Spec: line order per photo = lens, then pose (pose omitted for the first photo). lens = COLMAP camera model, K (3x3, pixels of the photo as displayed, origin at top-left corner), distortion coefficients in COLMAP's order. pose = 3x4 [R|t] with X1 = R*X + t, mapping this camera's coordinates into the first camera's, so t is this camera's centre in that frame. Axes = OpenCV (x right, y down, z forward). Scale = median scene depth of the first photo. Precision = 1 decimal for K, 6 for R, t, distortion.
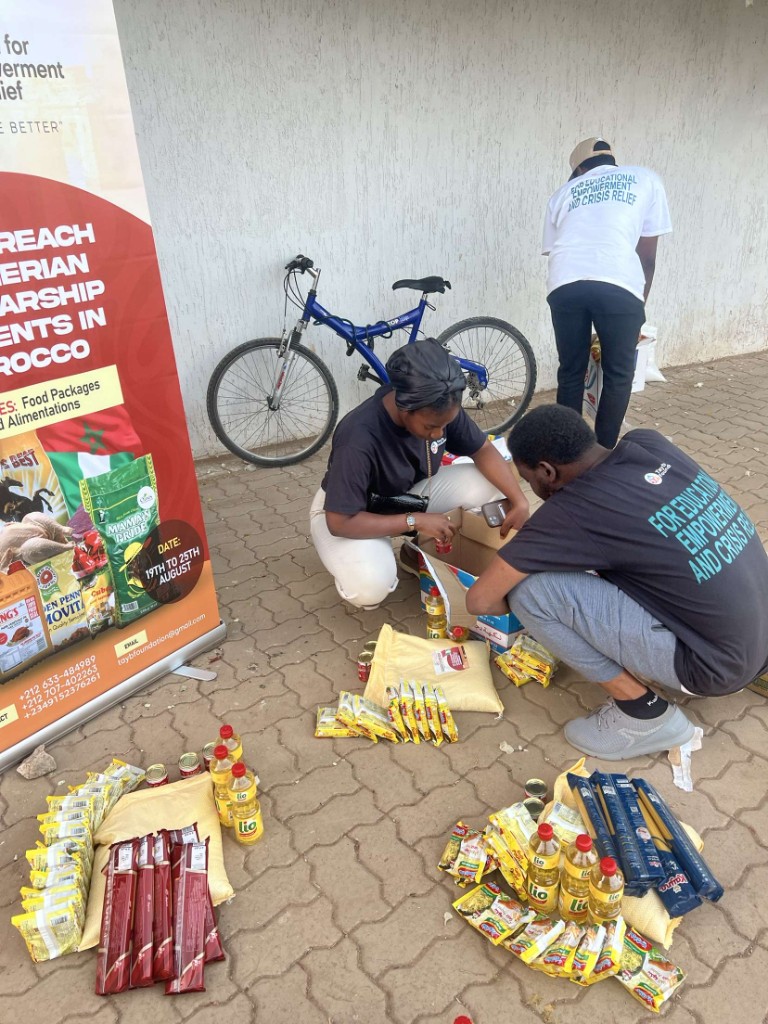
lens RADIAL K [[746.2, 0, 373.4], [0, 746.2, 531.8], [0, 0, 1]] dist [0.042496, -0.027869]
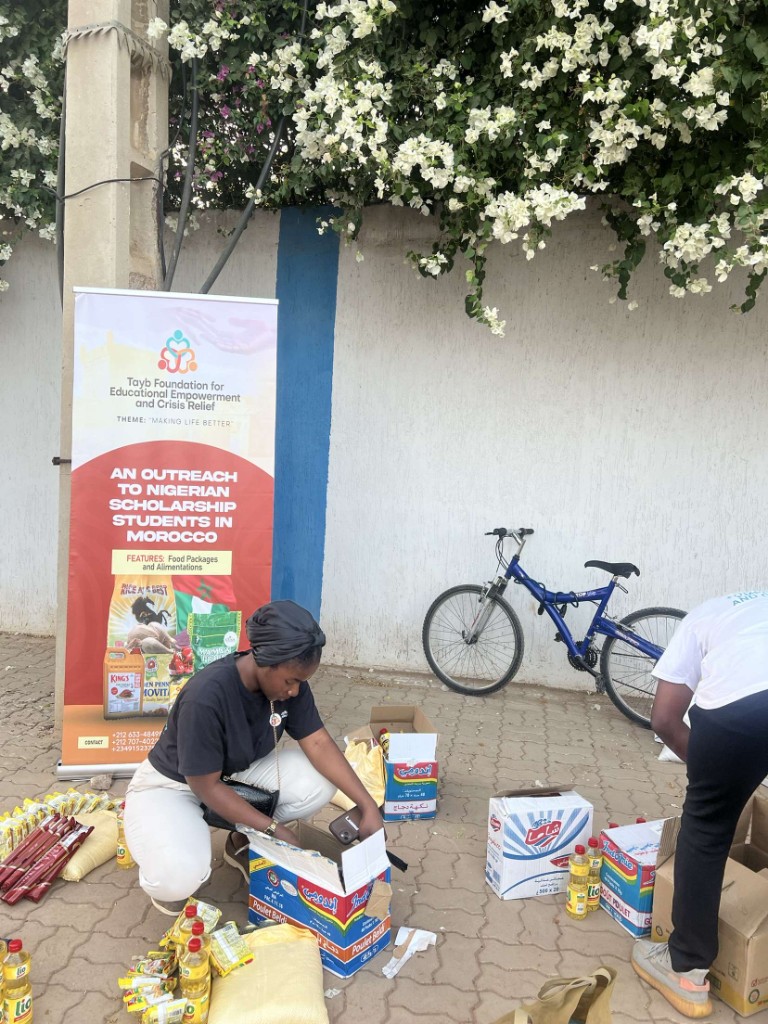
lens RADIAL K [[727.6, 0, 350.8], [0, 727.6, 512.1], [0, 0, 1]] dist [0.077563, -0.000903]
pose [[0.735446, 0.129943, -0.665007, 0.895298], [-0.367976, 0.900696, -0.230957, -0.028387], [0.568957, 0.414563, 0.710229, -0.015463]]
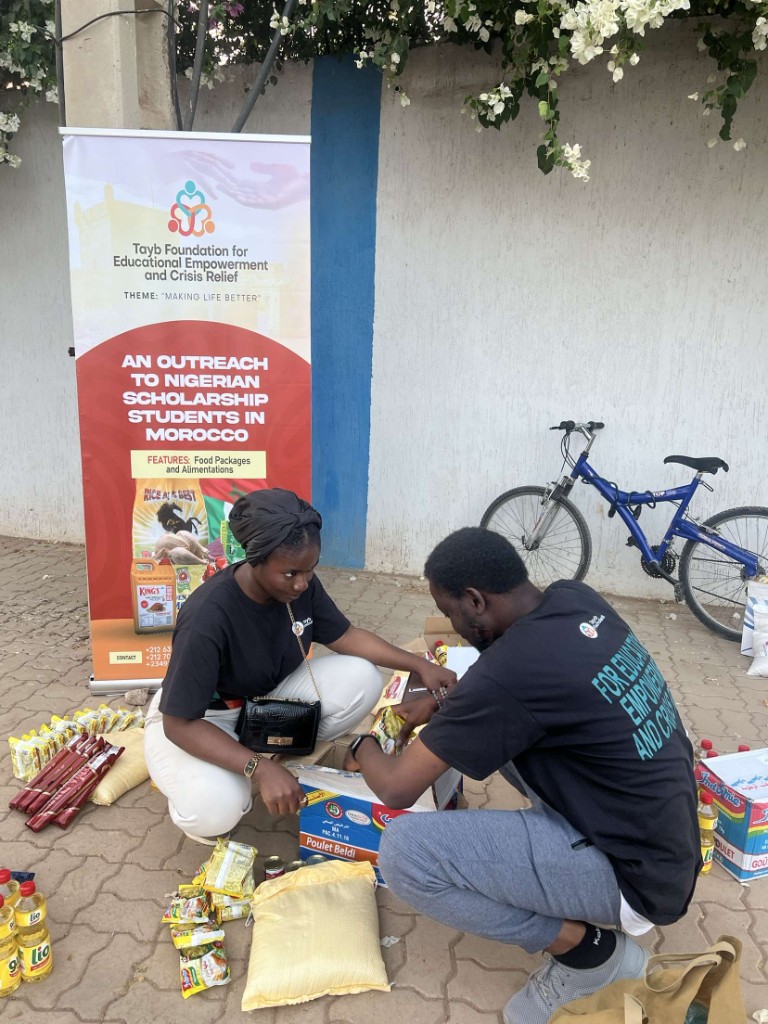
lens RADIAL K [[705.4, 0, 368.7], [0, 705.4, 528.4], [0, 0, 1]] dist [0.108948, -0.163420]
pose [[0.714509, 0.221008, -0.663802, 0.737476], [-0.360693, 0.929348, -0.078827, -0.049148], [0.599481, 0.295751, 0.743743, 0.151917]]
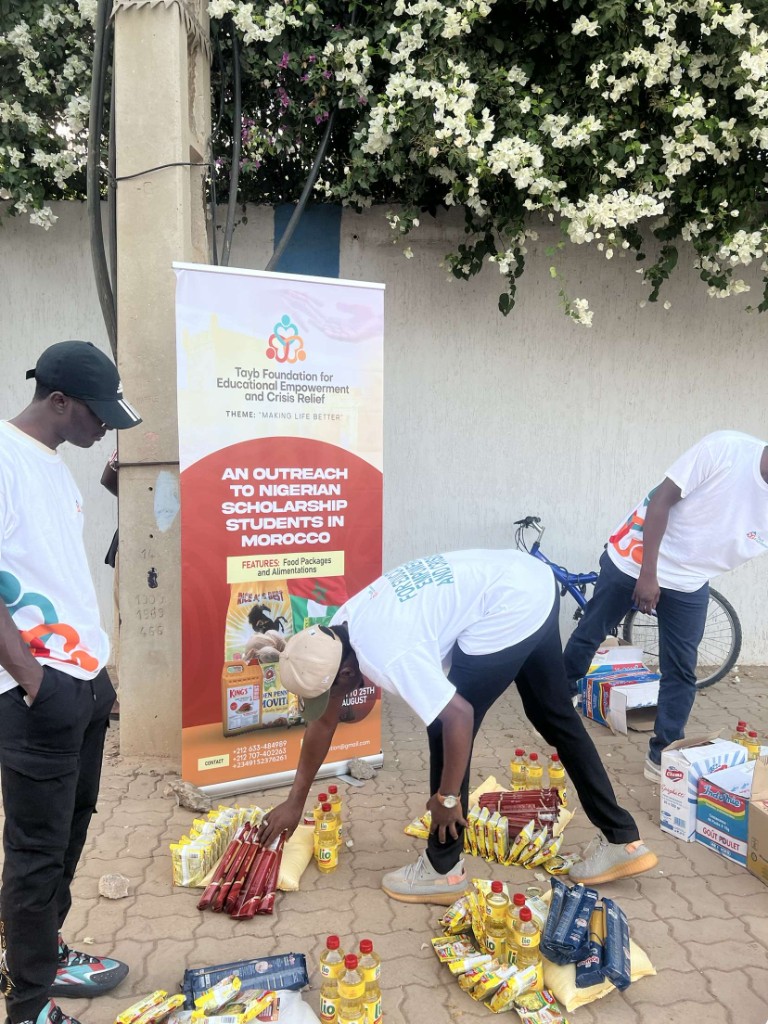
lens RADIAL K [[723.1, 0, 364.9], [0, 723.1, 559.2], [0, 0, 1]] dist [0.040149, -0.019509]
pose [[0.892075, 0.104452, -0.439649, 0.369557], [-0.241258, 0.932744, -0.267926, 0.193011], [0.382094, 0.345079, 0.857277, -0.286693]]
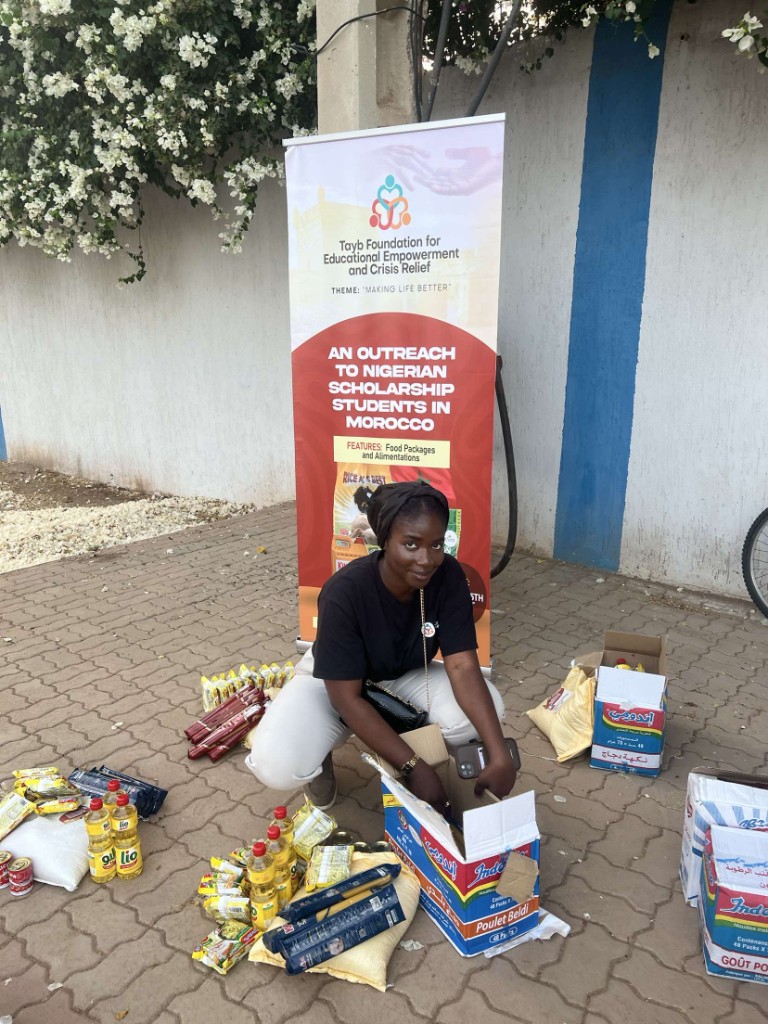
lens RADIAL K [[704.7, 0, 417.1], [0, 704.7, 533.1], [0, 0, 1]] dist [0.178979, -0.312773]
pose [[0.350988, 0.288680, -0.890770, 0.906502], [-0.436907, 0.891880, 0.116886, -0.197197], [0.828203, 0.348158, 0.439165, 0.411137]]
